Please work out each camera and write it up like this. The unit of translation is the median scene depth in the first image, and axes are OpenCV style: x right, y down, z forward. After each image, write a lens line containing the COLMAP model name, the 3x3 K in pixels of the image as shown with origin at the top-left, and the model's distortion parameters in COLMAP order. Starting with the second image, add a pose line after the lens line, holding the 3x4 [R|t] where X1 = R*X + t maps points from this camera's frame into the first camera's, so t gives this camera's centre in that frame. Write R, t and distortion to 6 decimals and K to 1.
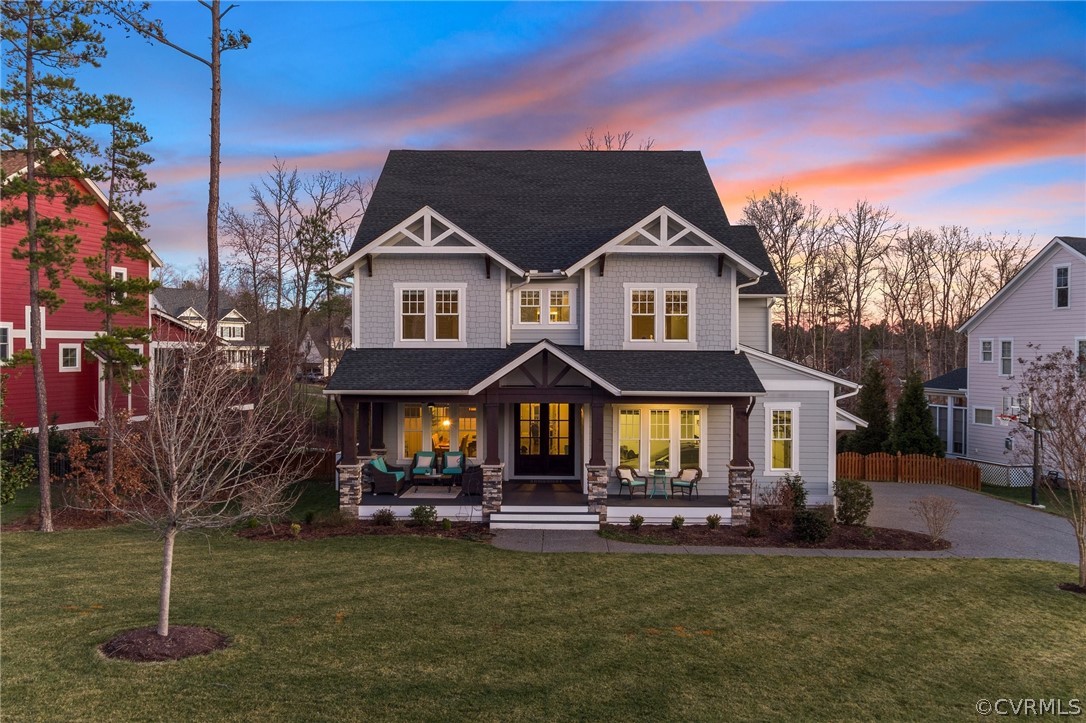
lens RADIAL K [[871.8, 0, 540.7], [0, 871.8, 362.7], [0, 0, 1]] dist [-0.006763, 0.011101]
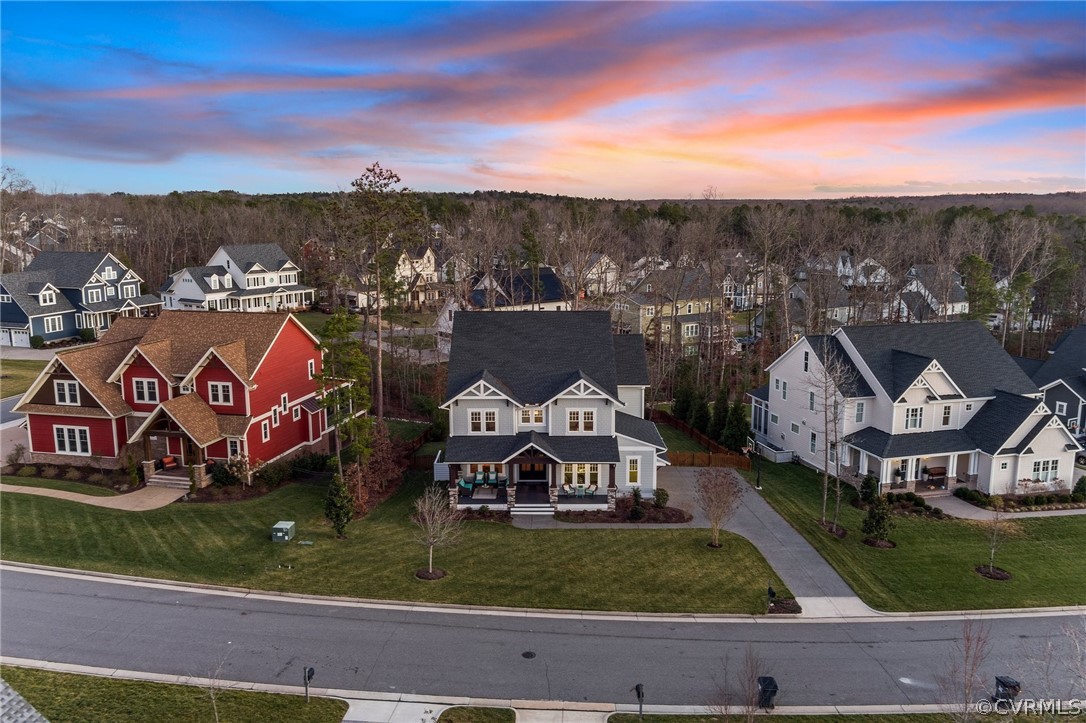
lens RADIAL K [[871.8, 0, 544.1], [0, 871.8, 360.6], [0, 0, 1]] dist [-0.006763, 0.011101]
pose [[0.999922, -0.006884, 0.010458, 0.013844], [0.005040, 0.985926, 0.167106, -0.616194], [-0.011461, -0.167040, 0.985884, -1.301199]]
